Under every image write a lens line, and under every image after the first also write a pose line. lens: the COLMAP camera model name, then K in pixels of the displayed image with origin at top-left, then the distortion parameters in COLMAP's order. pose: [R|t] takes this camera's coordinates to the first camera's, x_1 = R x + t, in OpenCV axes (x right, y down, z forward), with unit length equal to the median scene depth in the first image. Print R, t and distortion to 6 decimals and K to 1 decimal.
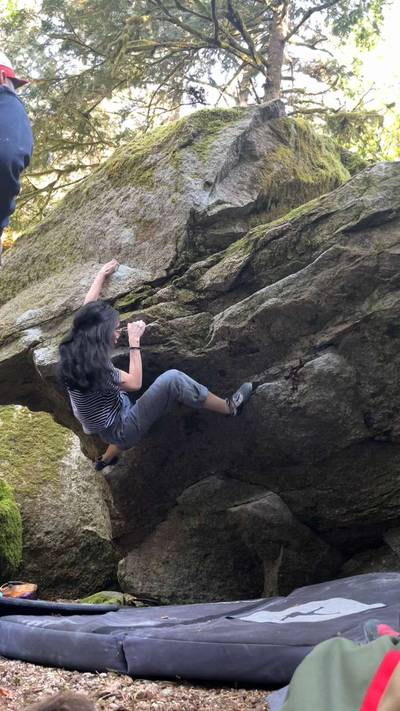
lens RADIAL K [[608.1, 0, 200.1], [0, 608.1, 359.6], [0, 0, 1]] dist [0.077498, -0.081862]
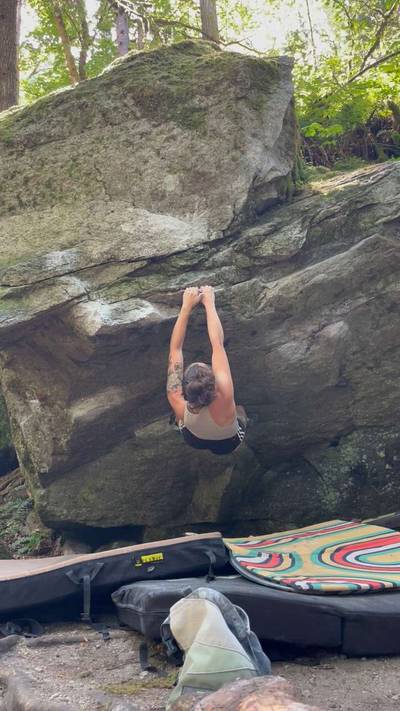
lens RADIAL K [[608.1, 0, 197.4], [0, 608.1, 357.1], [0, 0, 1]] dist [0.077498, -0.081862]
pose [[0.838963, -0.014148, 0.544004, -0.622445], [-0.104047, 0.977050, 0.185871, -0.123939], [-0.534149, -0.212540, 0.818237, 0.156745]]
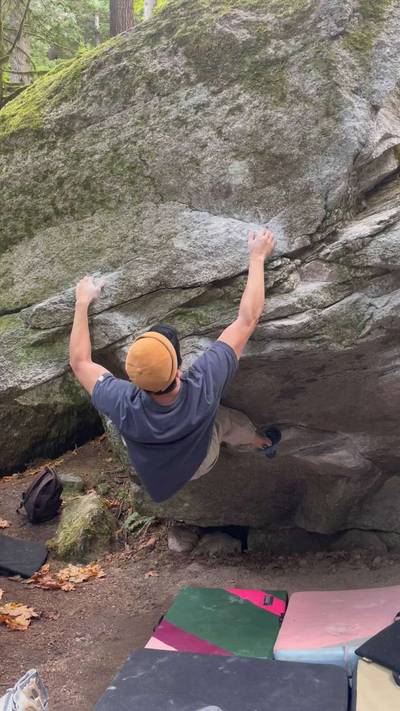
lens RADIAL K [[608.1, 0, 199.9], [0, 608.1, 355.8], [0, 0, 1]] dist [0.077498, -0.081862]
pose [[0.944976, -0.110508, 0.307909, -0.412135], [-0.016406, 0.924024, 0.381983, -0.284914], [-0.326727, -0.366016, 0.871367, 0.343292]]
